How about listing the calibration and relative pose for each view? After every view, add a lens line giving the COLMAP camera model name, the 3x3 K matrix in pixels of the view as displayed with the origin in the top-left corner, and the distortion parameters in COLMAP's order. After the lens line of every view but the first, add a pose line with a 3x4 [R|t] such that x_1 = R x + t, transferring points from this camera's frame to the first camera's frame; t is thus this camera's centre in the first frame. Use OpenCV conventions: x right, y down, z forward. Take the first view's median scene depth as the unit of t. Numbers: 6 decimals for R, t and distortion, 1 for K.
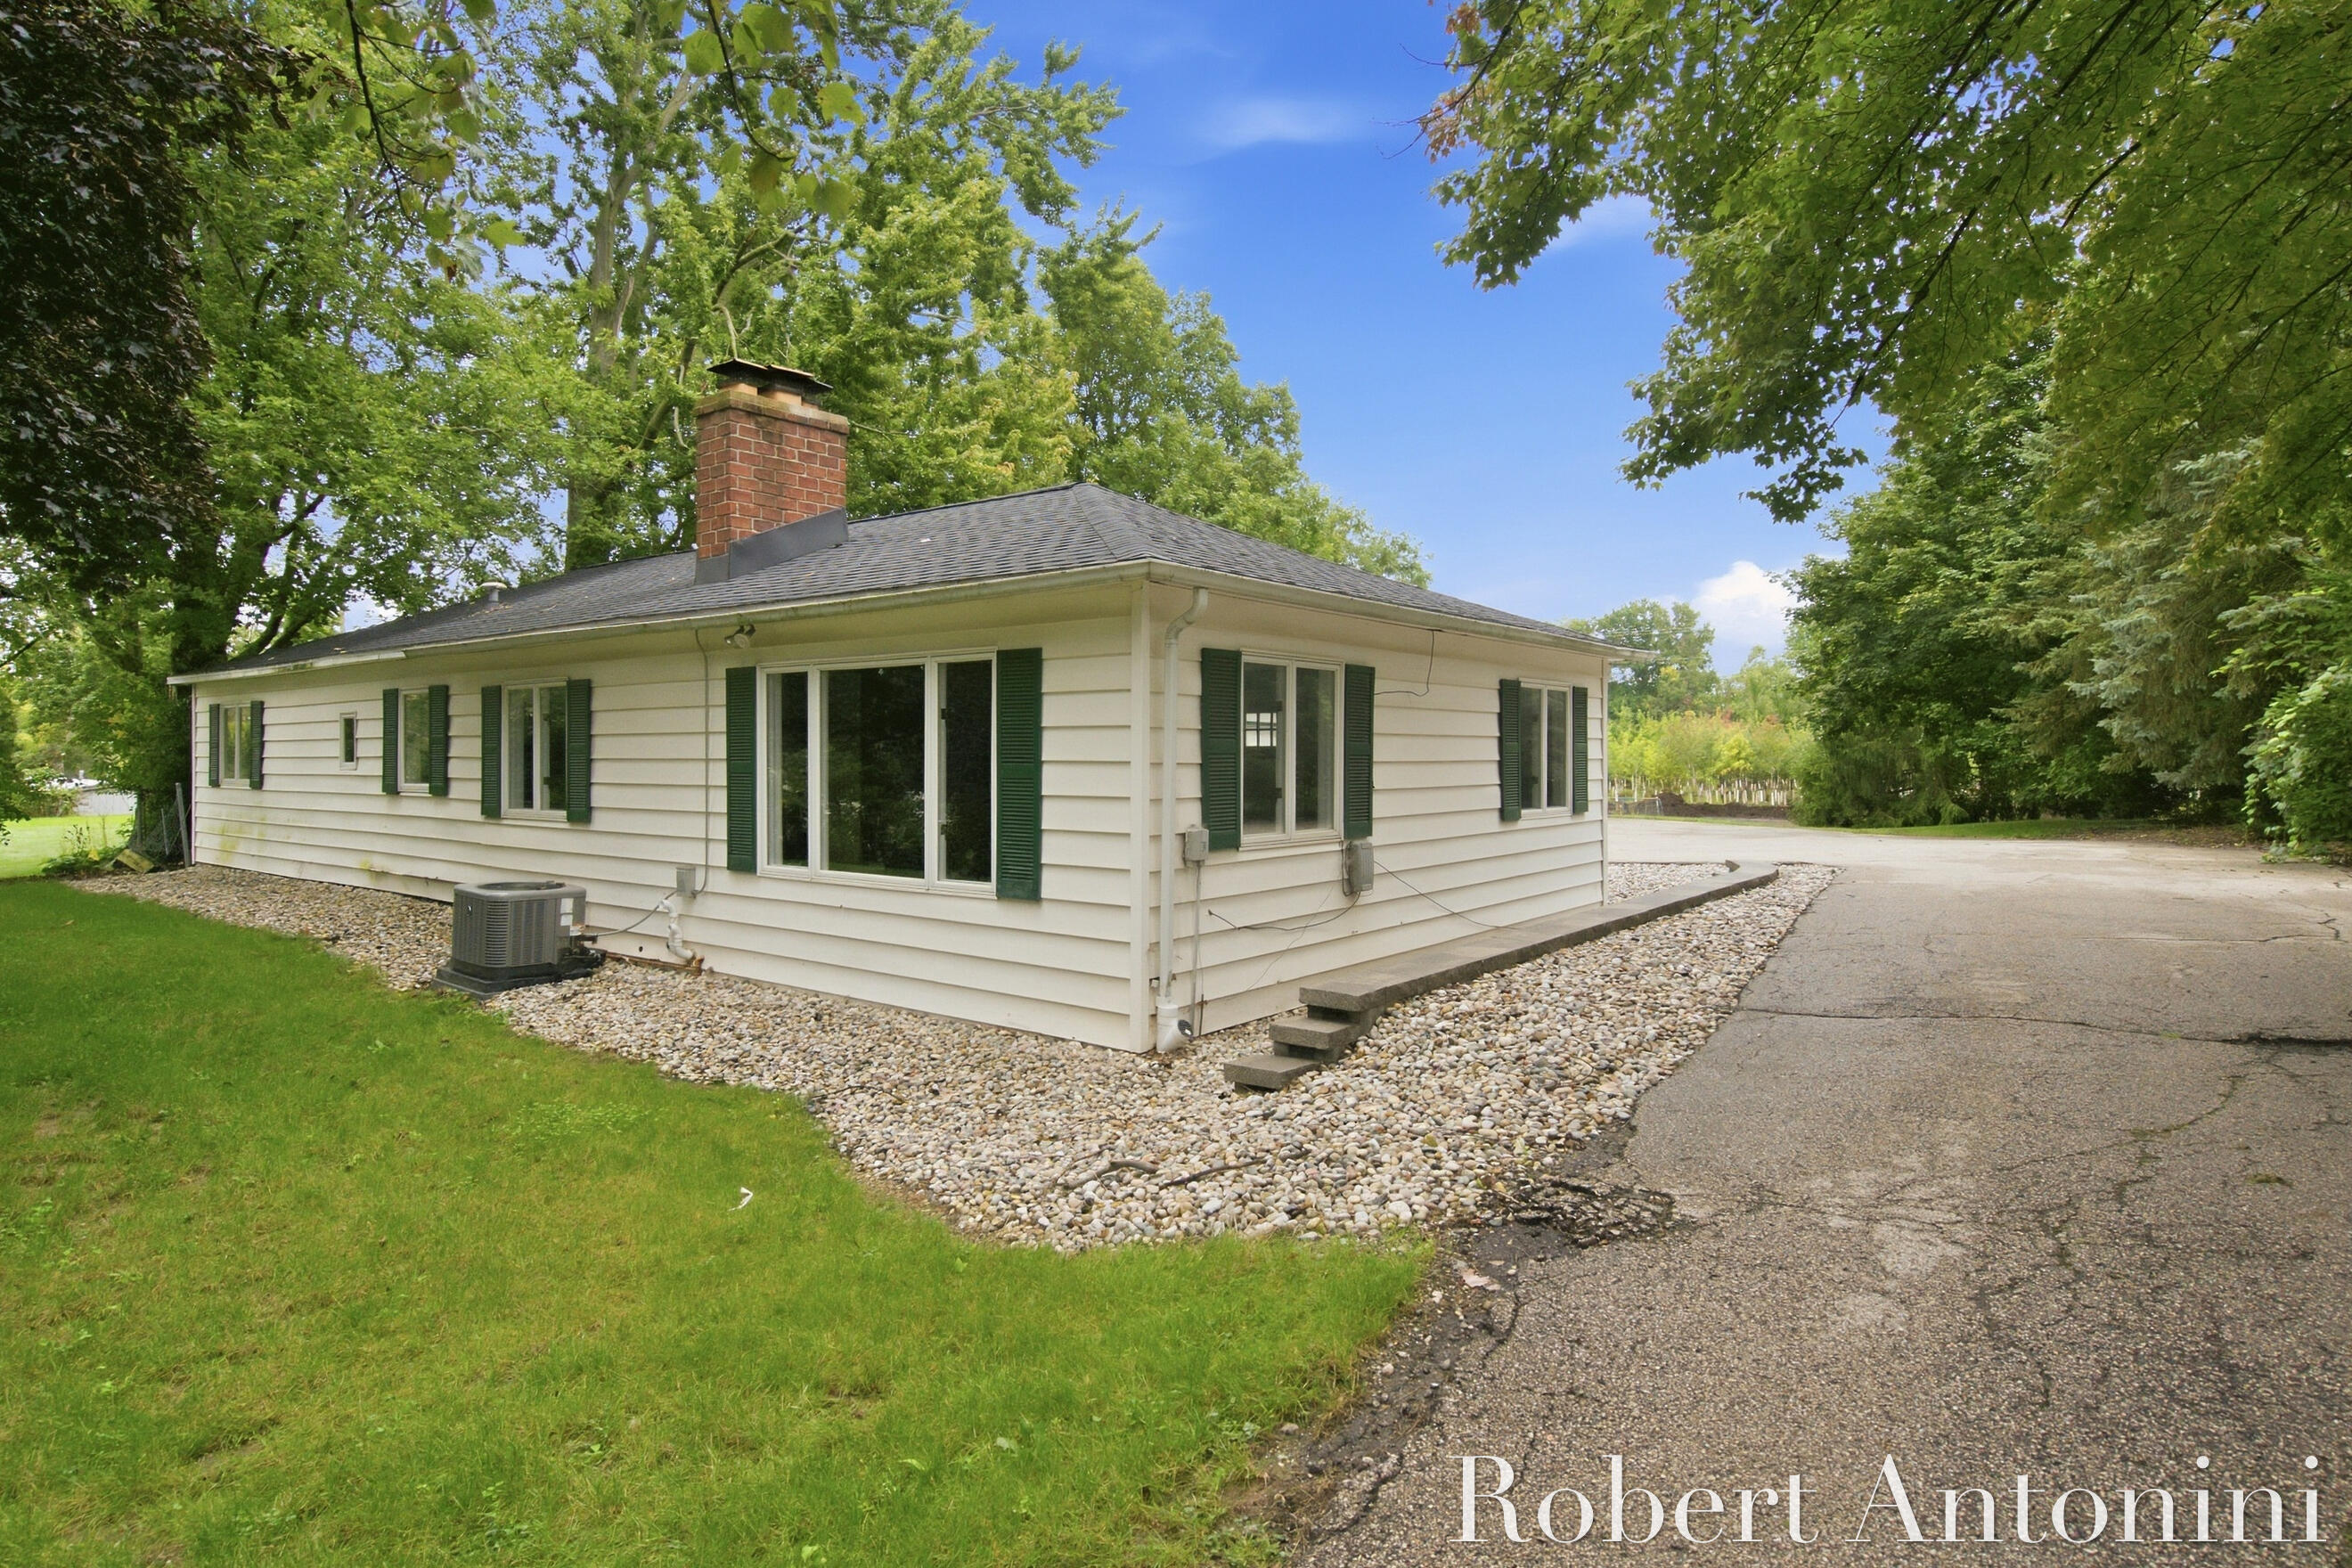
lens RADIAL K [[1278.0, 0, 1177.8], [0, 1278.0, 754.5], [0, 0, 1]] dist [-0.000576, 0.000370]
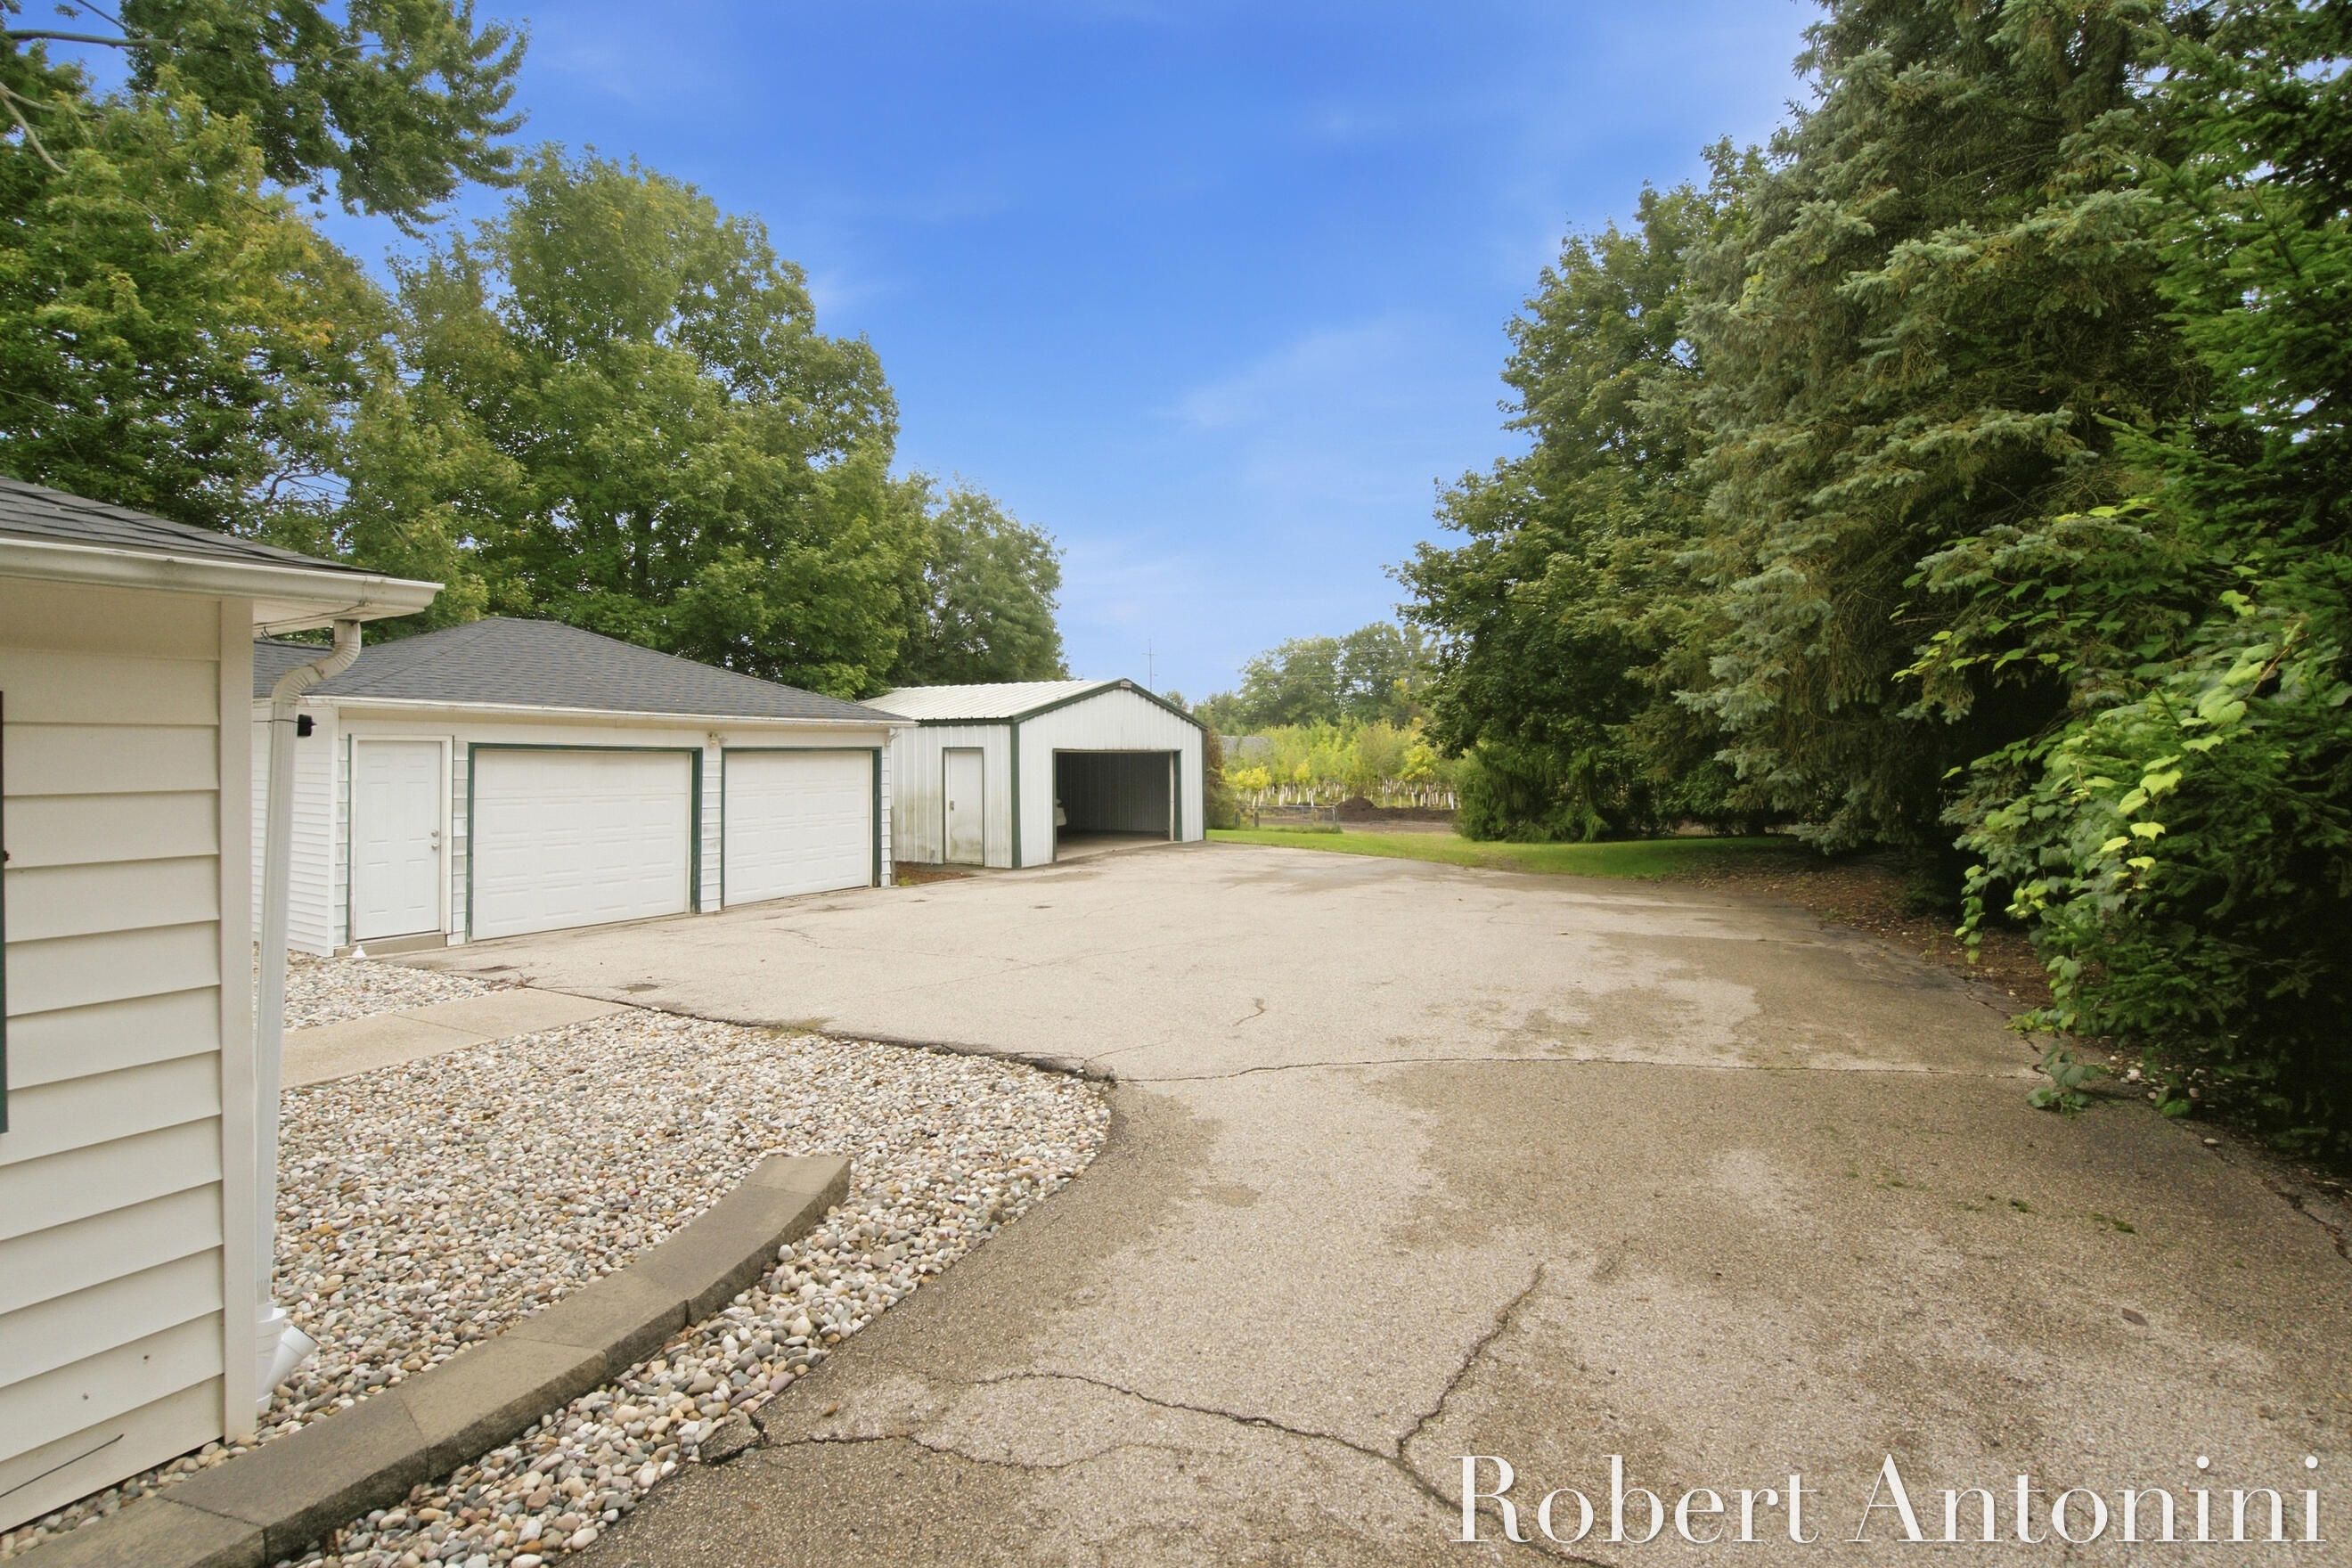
lens RADIAL K [[1069.8, 0, 1178.5], [0, 1069.8, 760.3], [0, 0, 1]] dist [-0.000386, -0.000329]
pose [[0.989908, -0.001935, 0.141698, 0.294884], [0.000766, 0.999965, 0.008305, -0.020811], [-0.141709, -0.008113, 0.989875, 0.396130]]
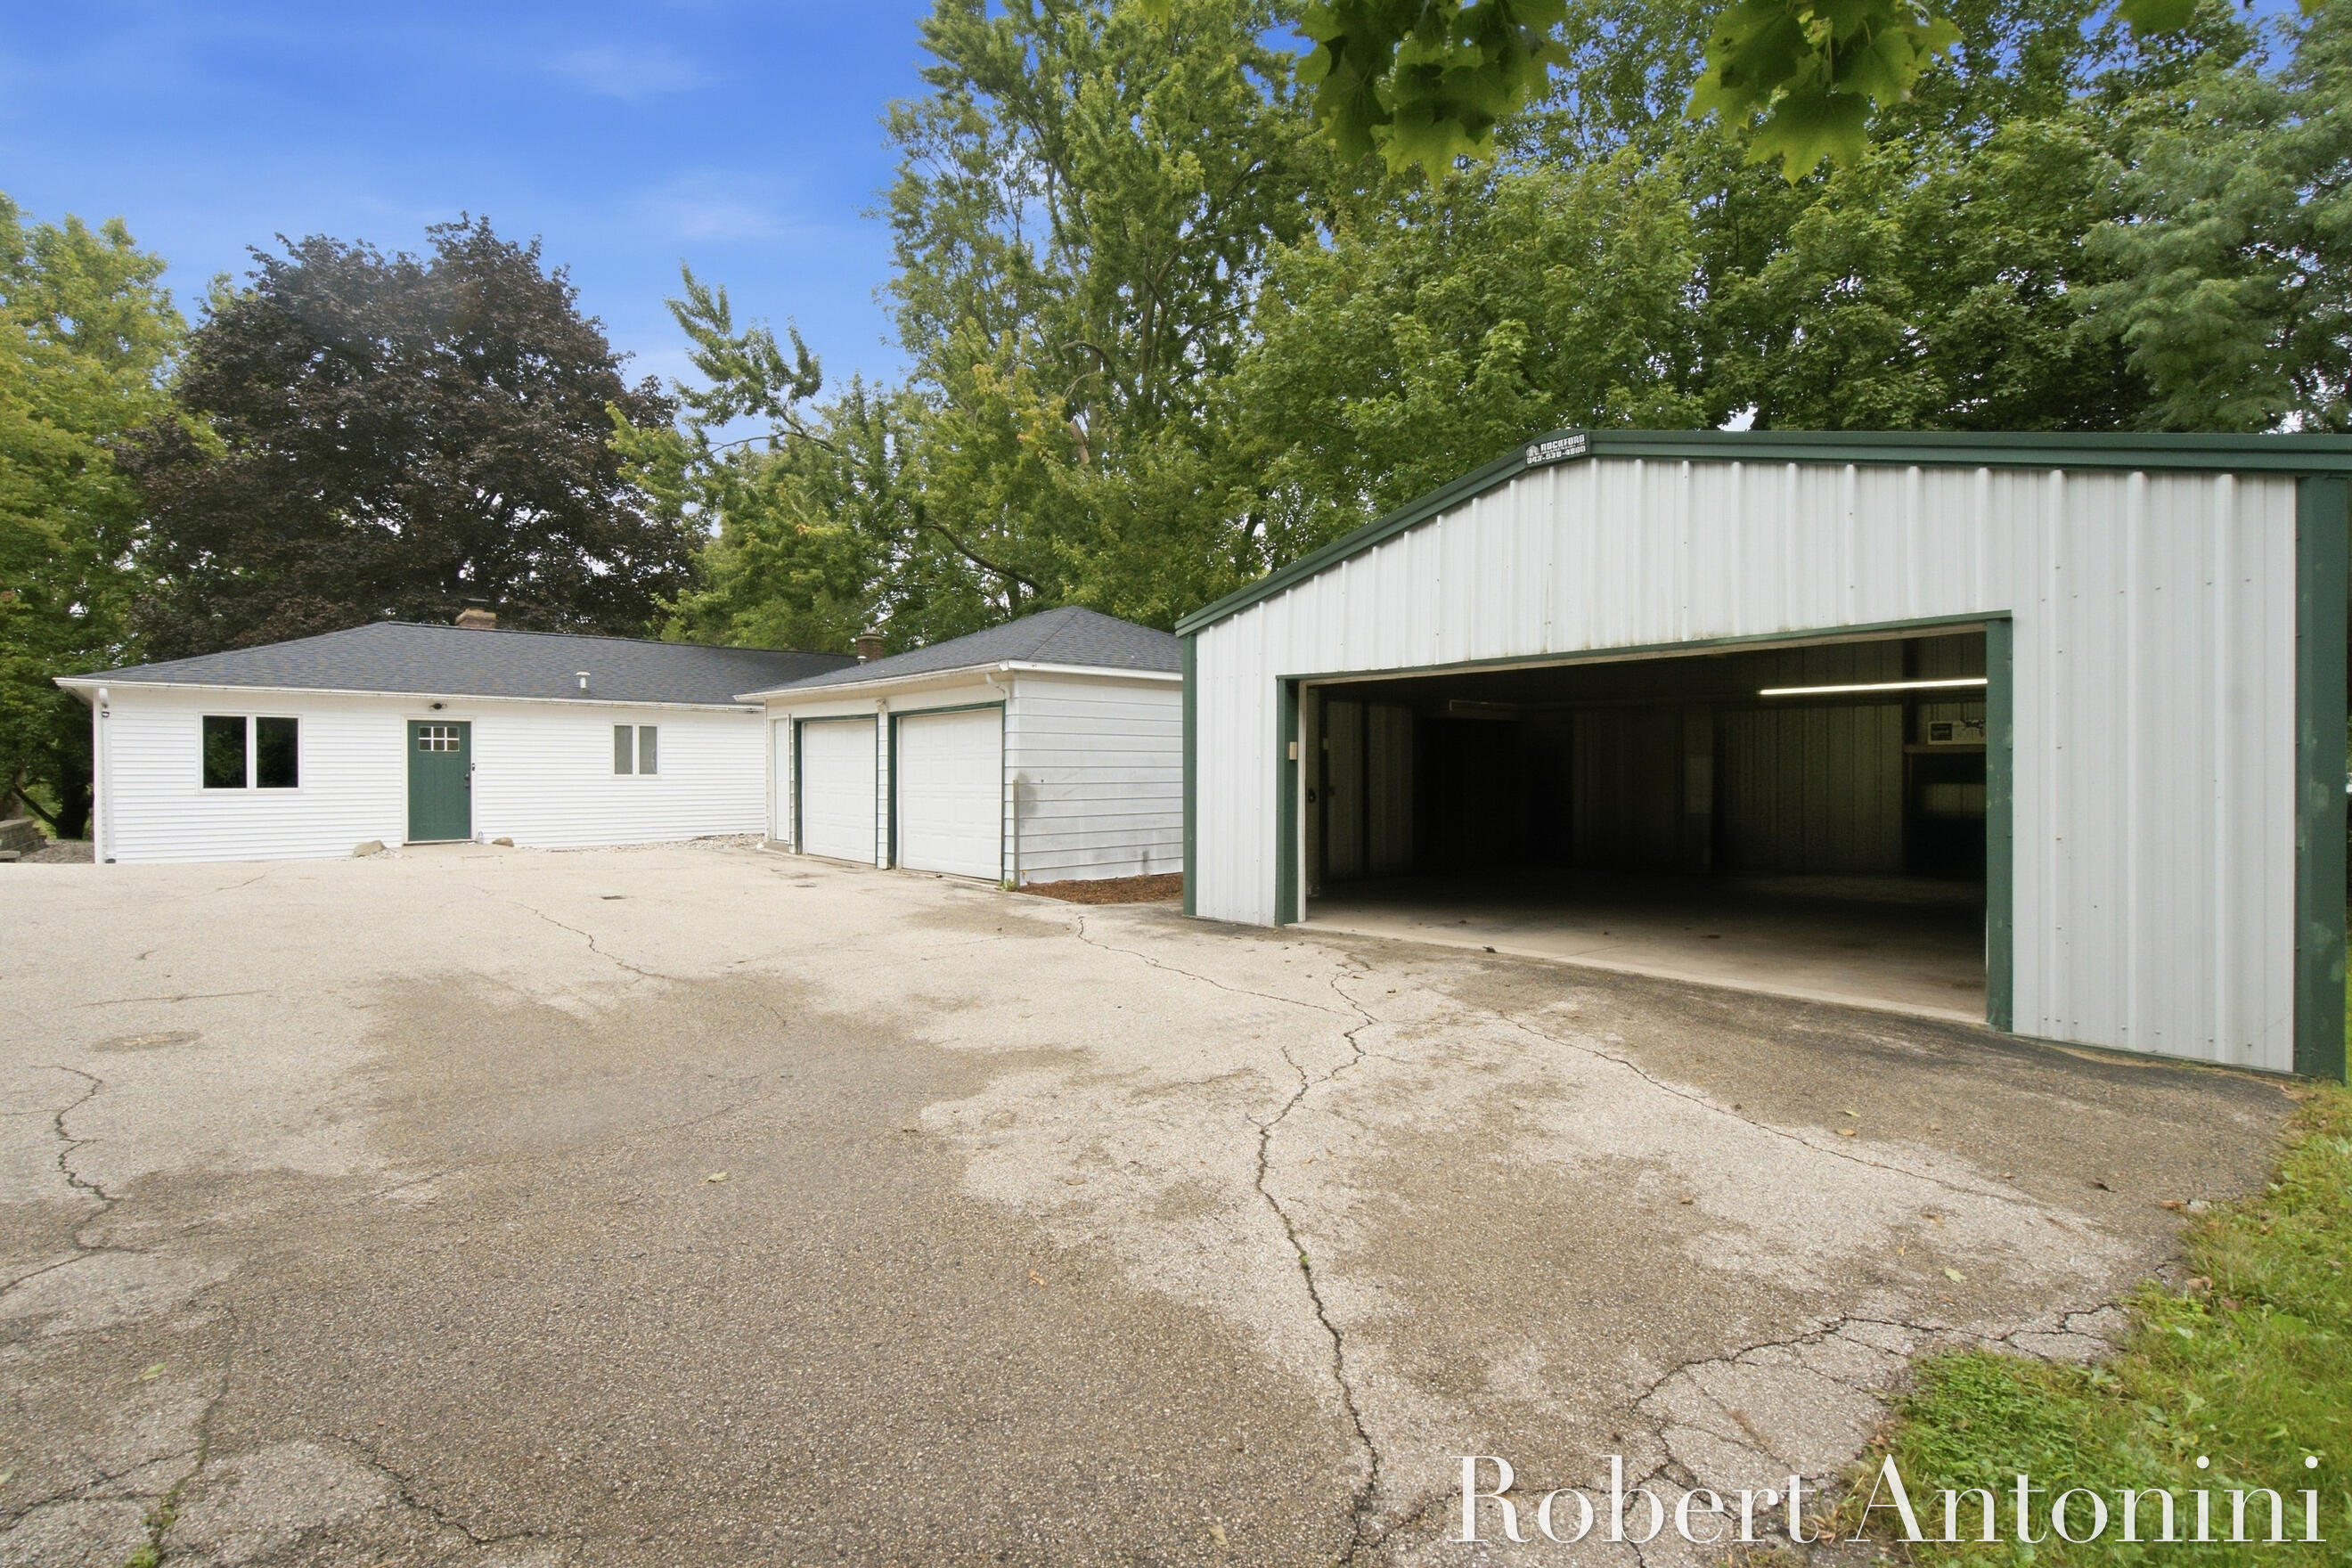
lens RADIAL K [[1055.1, 0, 1170.6], [0, 1055.1, 775.2], [0, 0, 1]] dist [0.002632, 0.000260]
pose [[-0.159100, 0.001207, -0.987262, 0.956744], [0.002810, 0.999996, 0.000770, 0.035149], [0.987258, -0.002652, -0.159103, 1.834749]]
